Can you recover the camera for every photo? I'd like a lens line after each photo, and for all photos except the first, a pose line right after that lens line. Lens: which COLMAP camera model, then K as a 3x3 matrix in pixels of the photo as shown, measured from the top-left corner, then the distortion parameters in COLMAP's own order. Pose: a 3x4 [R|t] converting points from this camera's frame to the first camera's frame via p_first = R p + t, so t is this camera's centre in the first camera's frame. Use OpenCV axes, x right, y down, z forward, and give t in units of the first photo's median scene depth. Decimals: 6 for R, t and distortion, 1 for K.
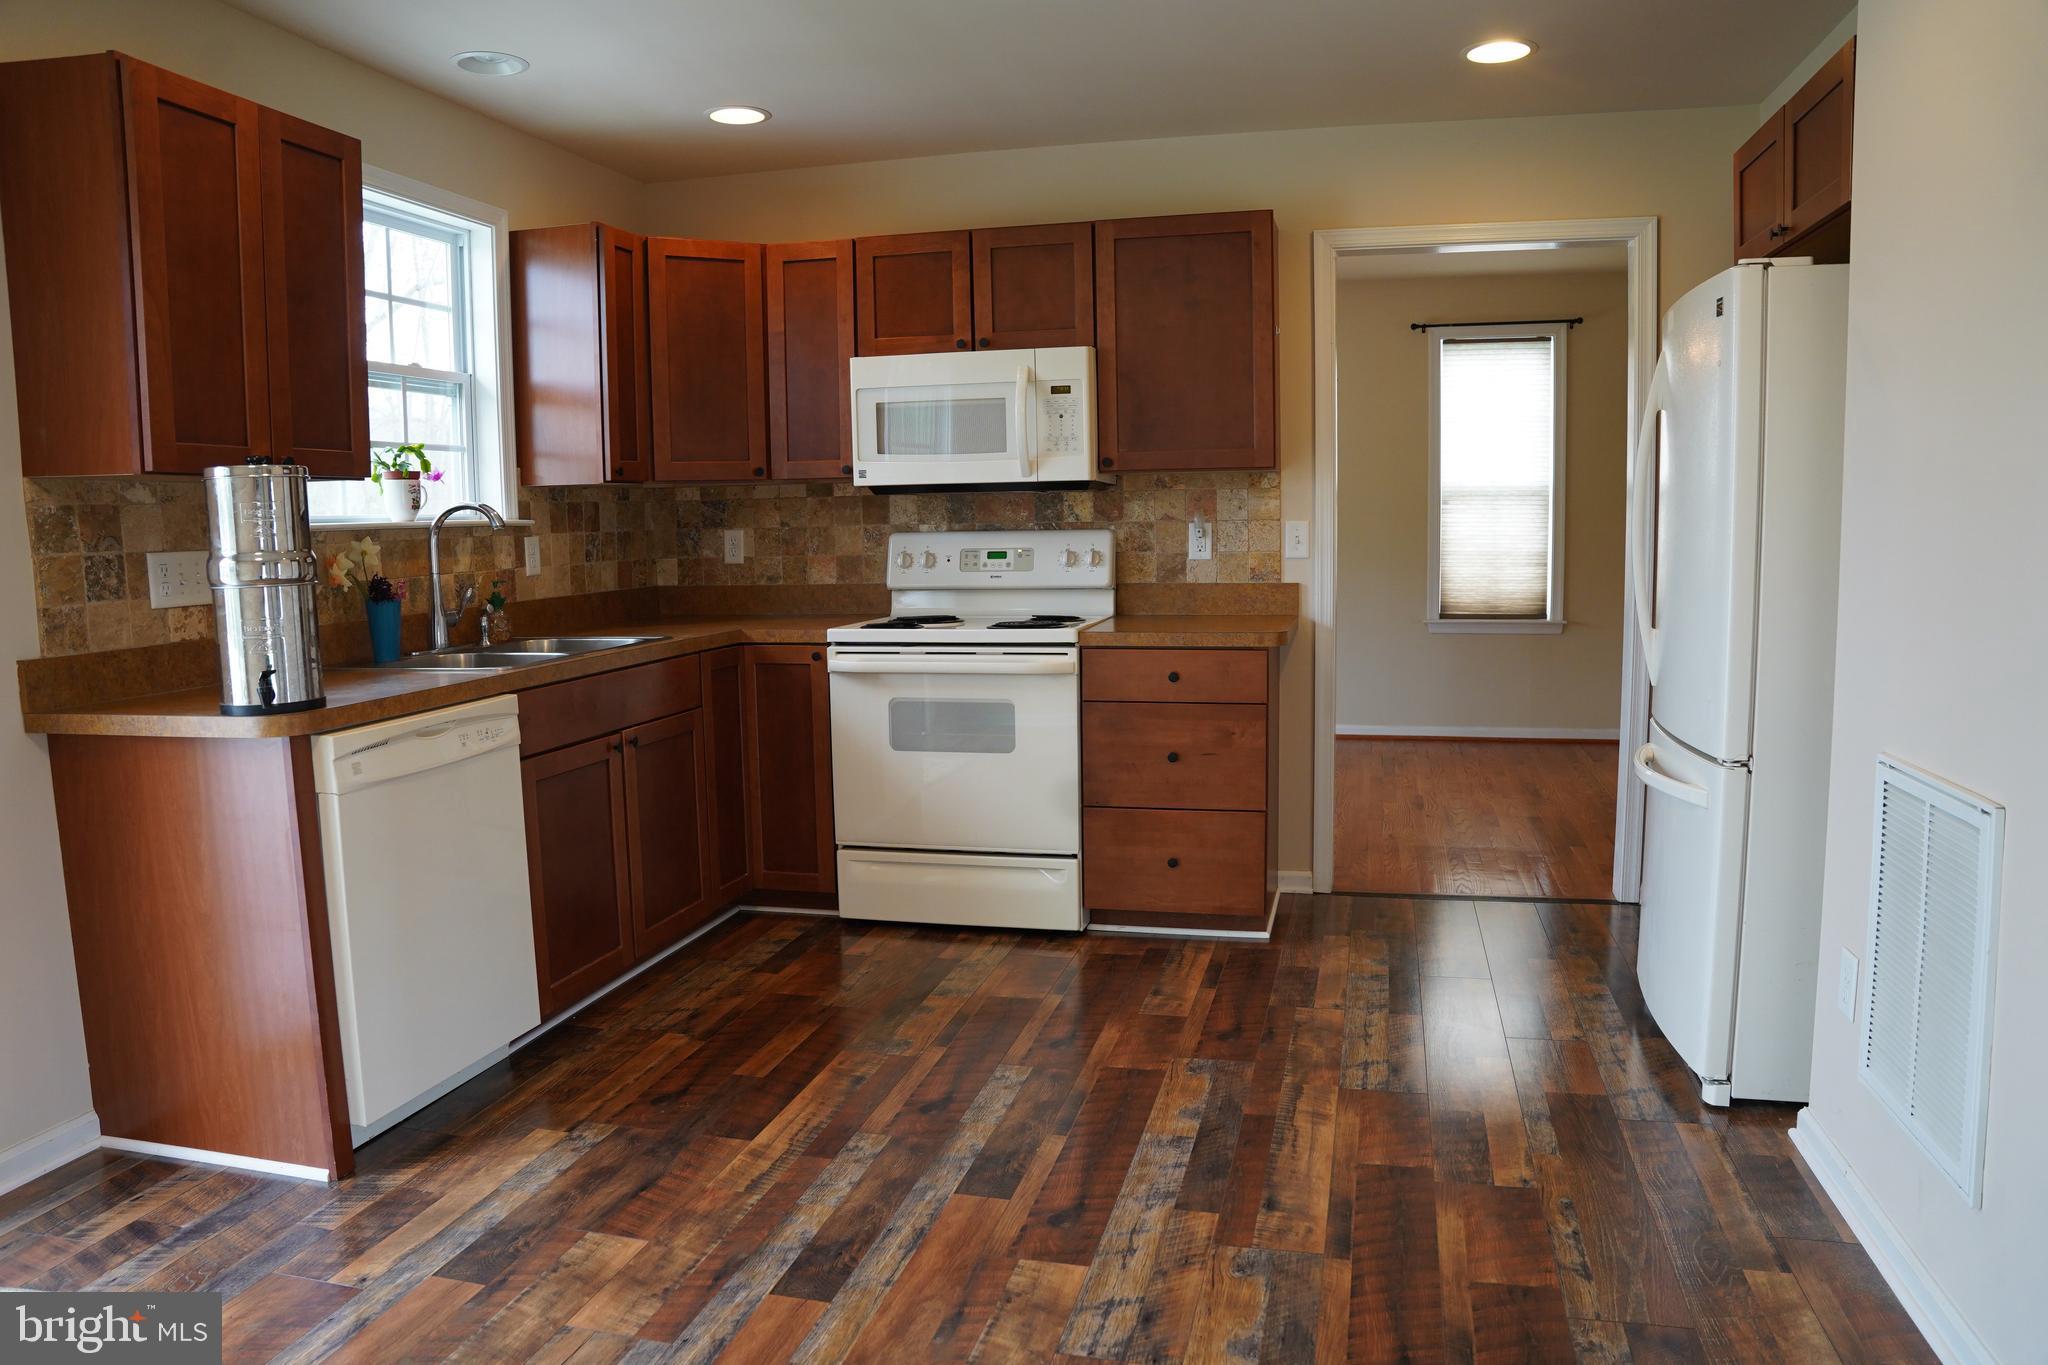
lens RADIAL K [[1405.0, 0, 1024.0], [0, 1405.0, 682.5], [0, 0, 1]] dist [-0.180534, 0.130671]
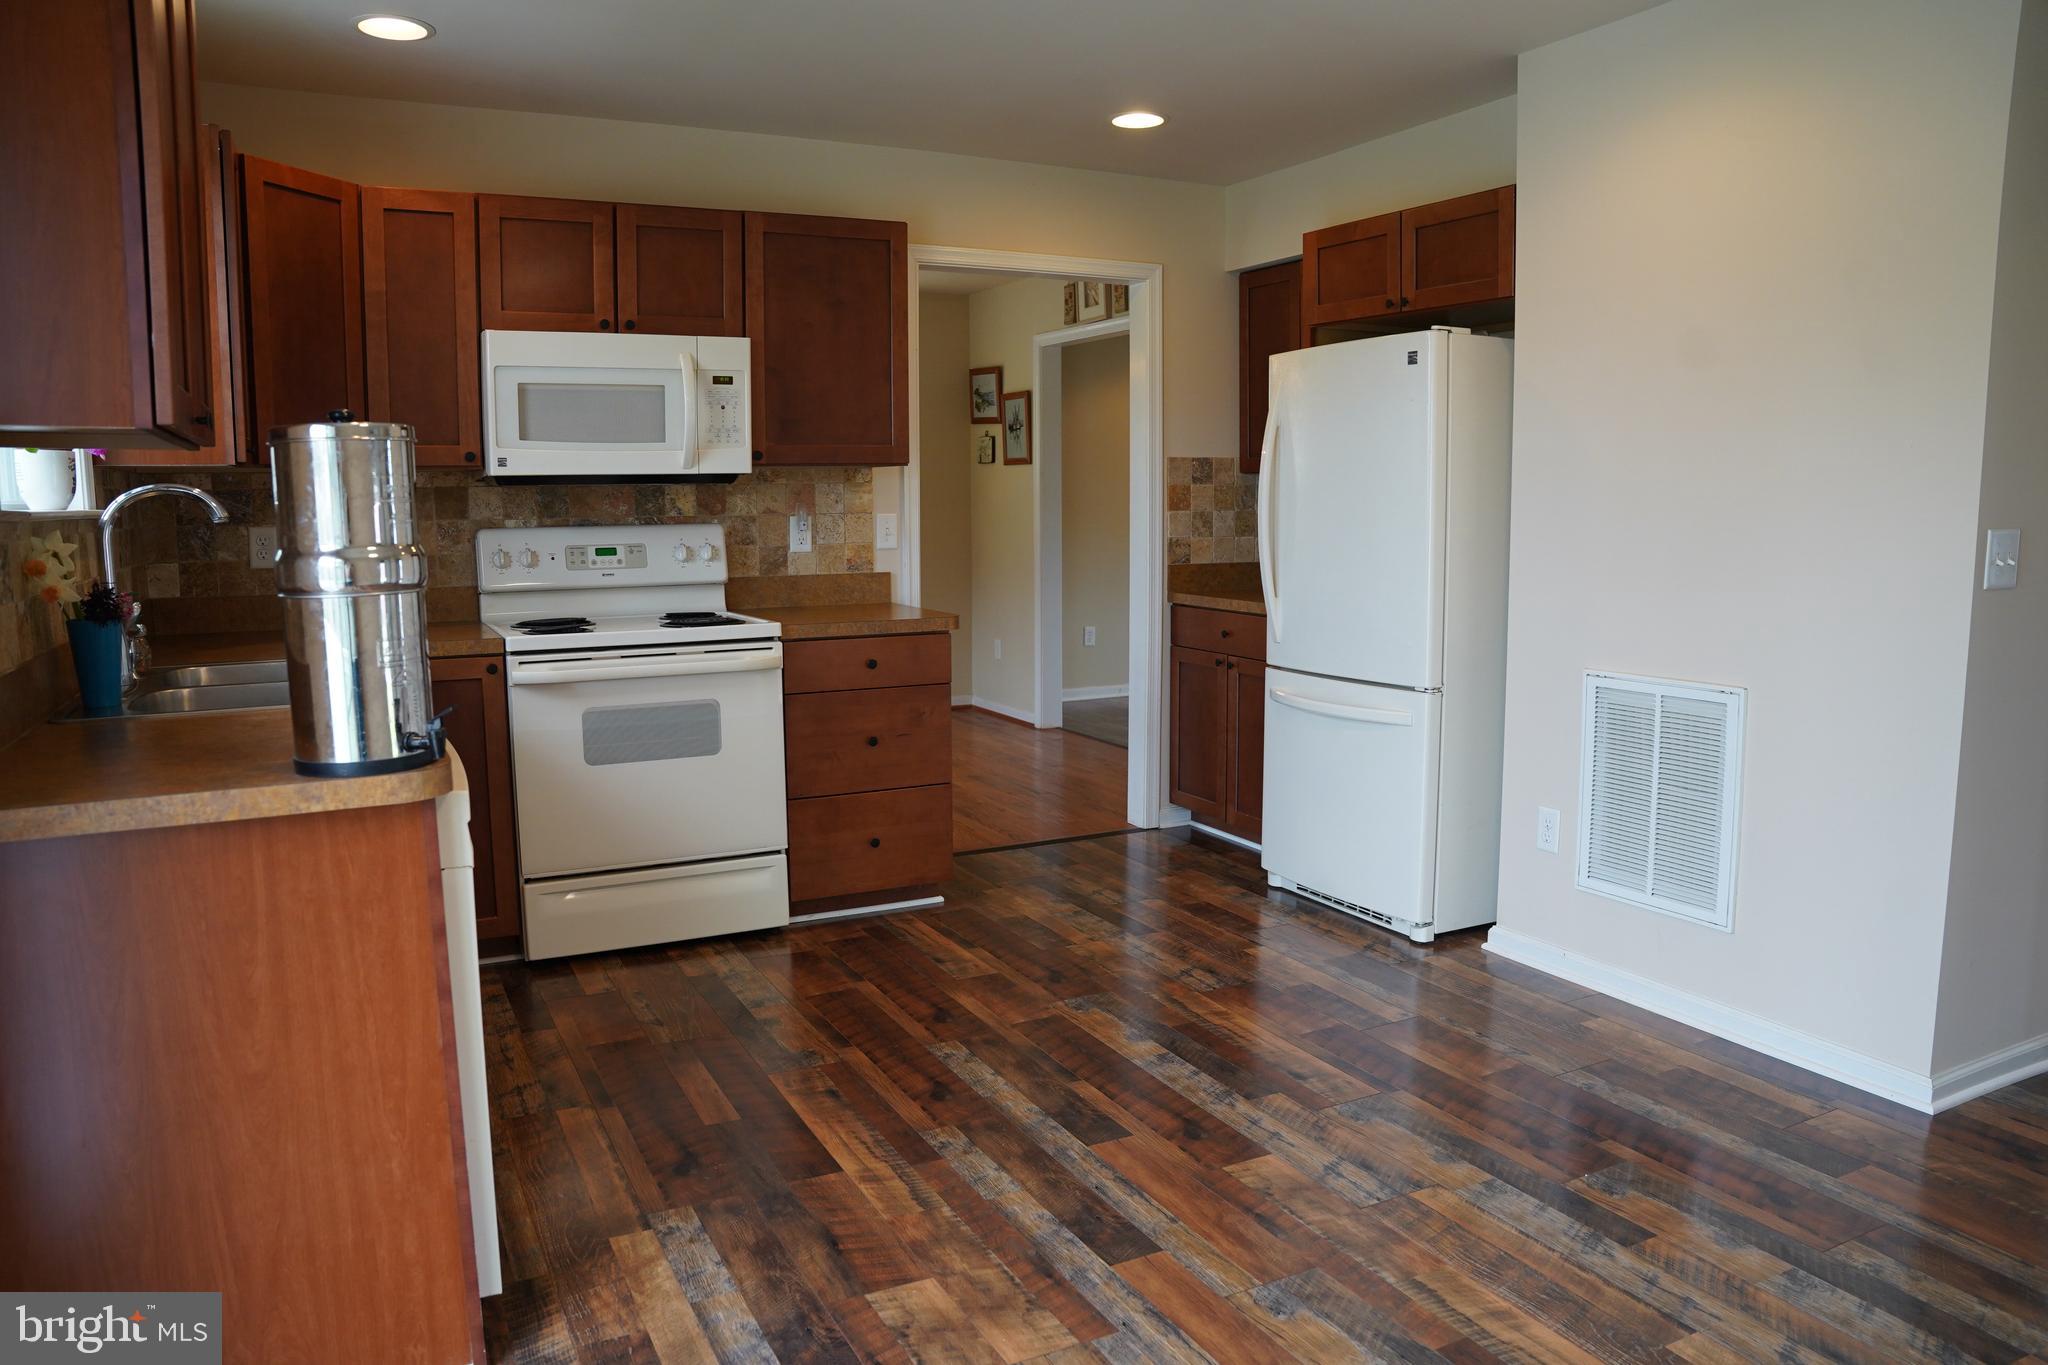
lens RADIAL K [[1405.0, 0, 1024.0], [0, 1405.0, 682.5], [0, 0, 1]] dist [-0.180534, 0.130671]
pose [[0.752212, -0.072237, 0.654949, -0.482749], [0.069929, 0.997111, 0.029661, -0.013067], [-0.655200, 0.023488, 0.755091, 0.138960]]
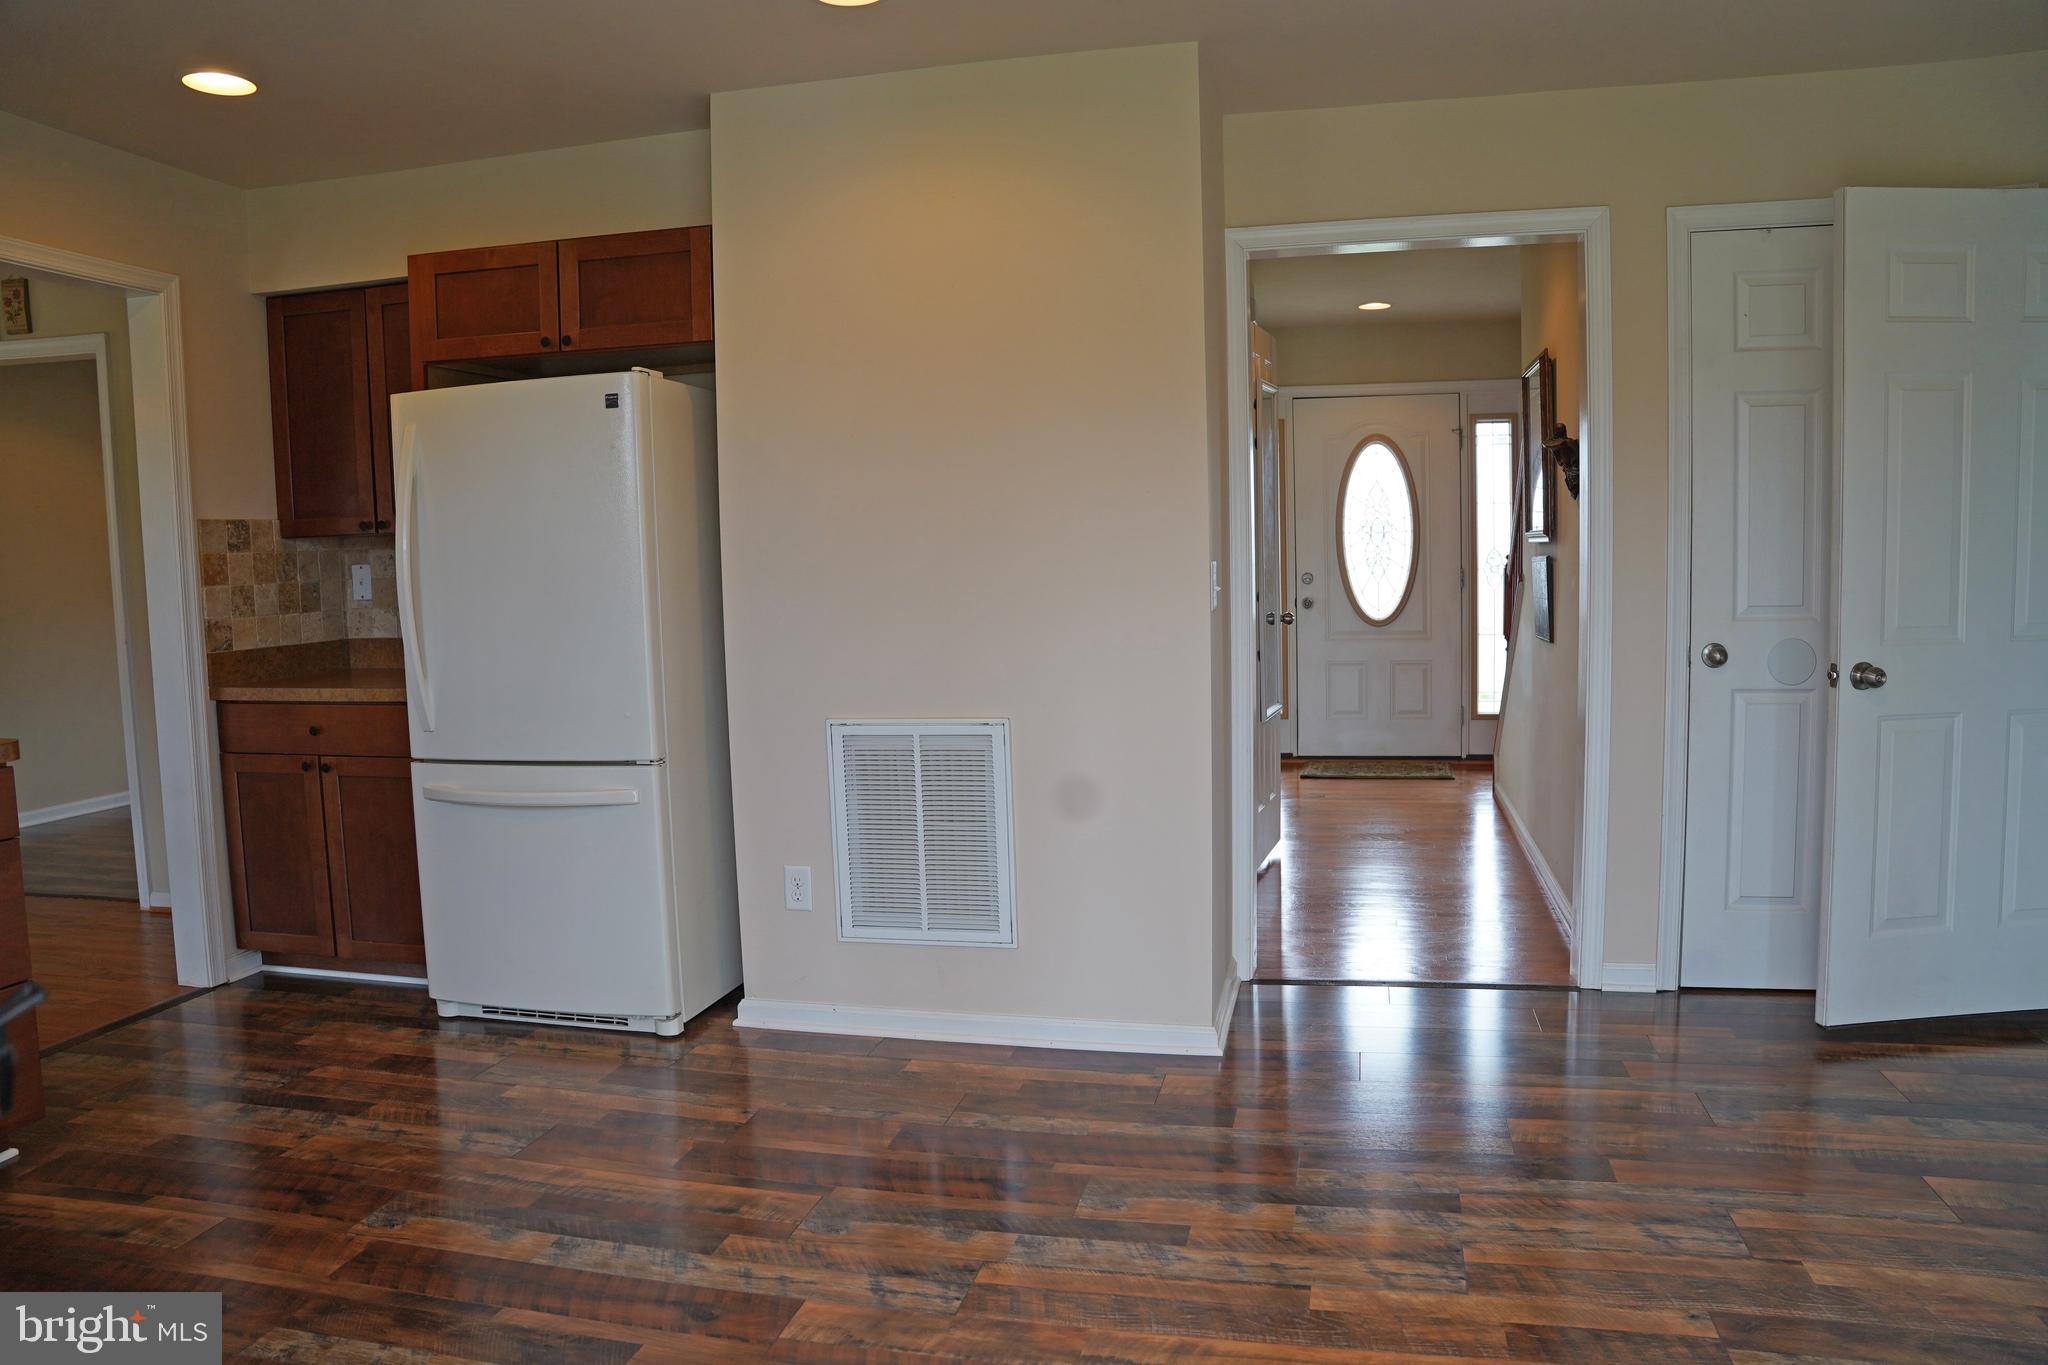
lens RADIAL K [[1405.0, 0, 1024.0], [0, 1405.0, 682.5], [0, 0, 1]] dist [-0.180534, 0.130671]
pose [[-0.015210, -0.074282, 0.997121, -0.523416], [0.140021, 0.987252, 0.075683, -0.043461], [-0.990032, 0.140769, -0.004616, 0.443237]]
